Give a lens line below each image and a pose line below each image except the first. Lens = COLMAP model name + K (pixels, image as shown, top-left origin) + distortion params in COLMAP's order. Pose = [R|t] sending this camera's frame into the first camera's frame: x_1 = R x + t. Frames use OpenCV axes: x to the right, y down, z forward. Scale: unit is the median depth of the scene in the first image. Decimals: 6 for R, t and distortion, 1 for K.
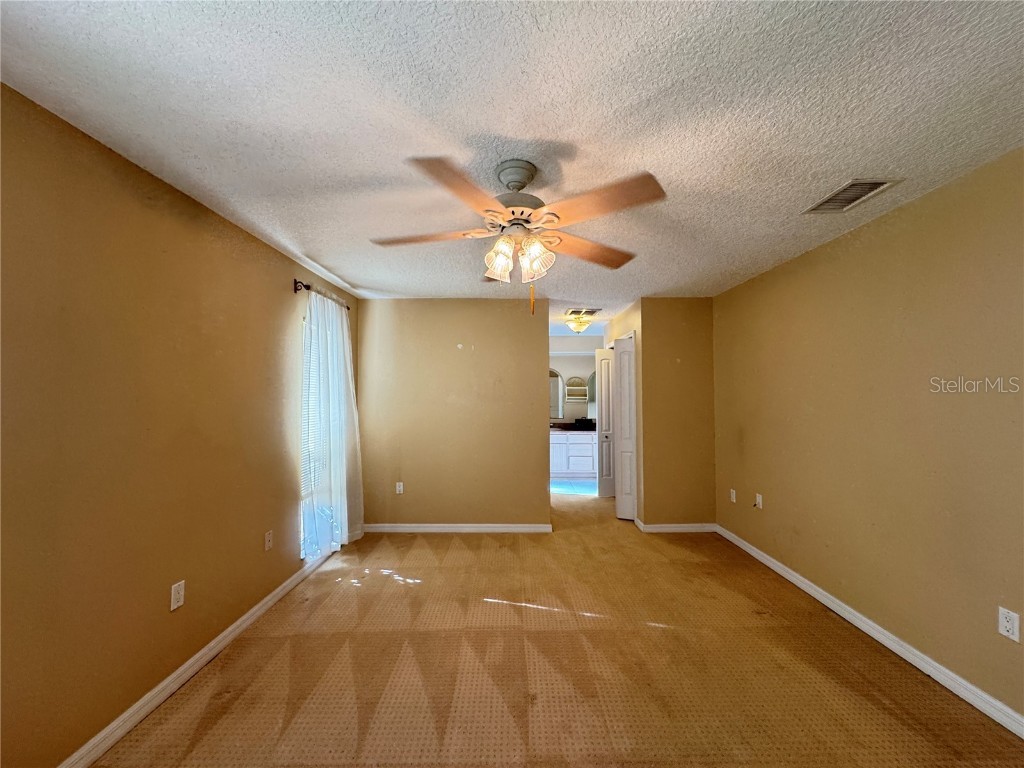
lens RADIAL K [[407.9, 0, 510.8], [0, 407.9, 383.0], [0, 0, 1]] dist [-0.001366, -0.000675]
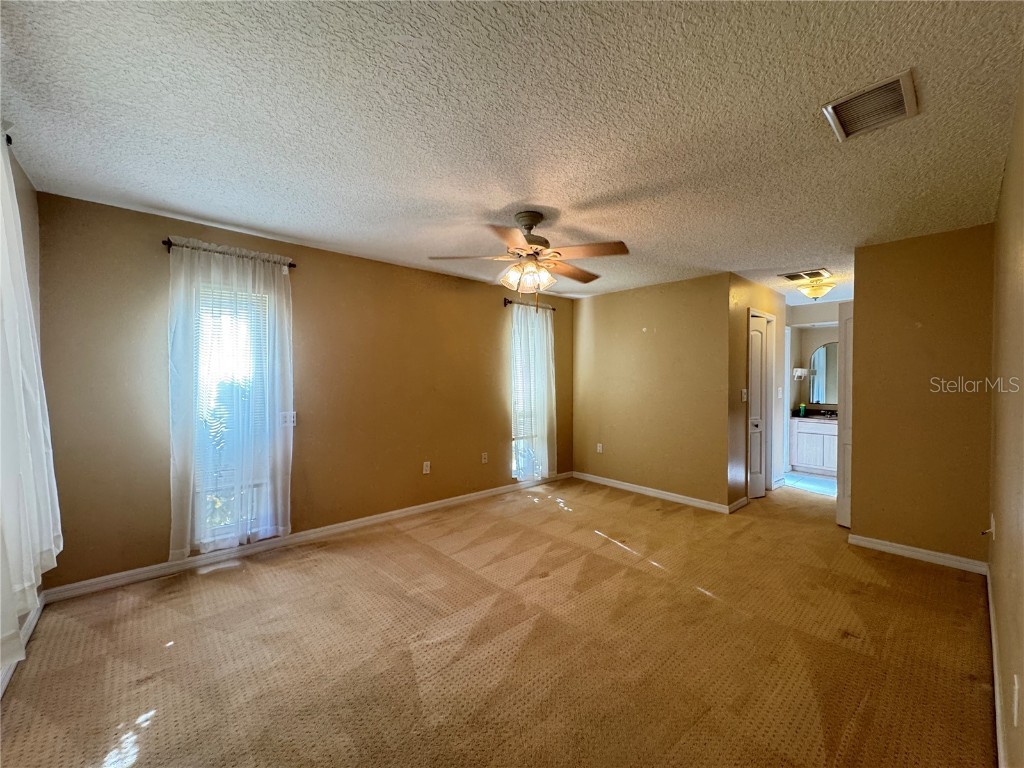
lens RADIAL K [[407.9, 0, 514.2], [0, 407.9, 383.8], [0, 0, 1]] dist [-0.001366, -0.000675]
pose [[0.671813, 0.016881, -0.740528, 0.577088], [0.015225, 0.999214, 0.036591, 0.014275], [0.740564, -0.035857, 0.671028, -0.025990]]
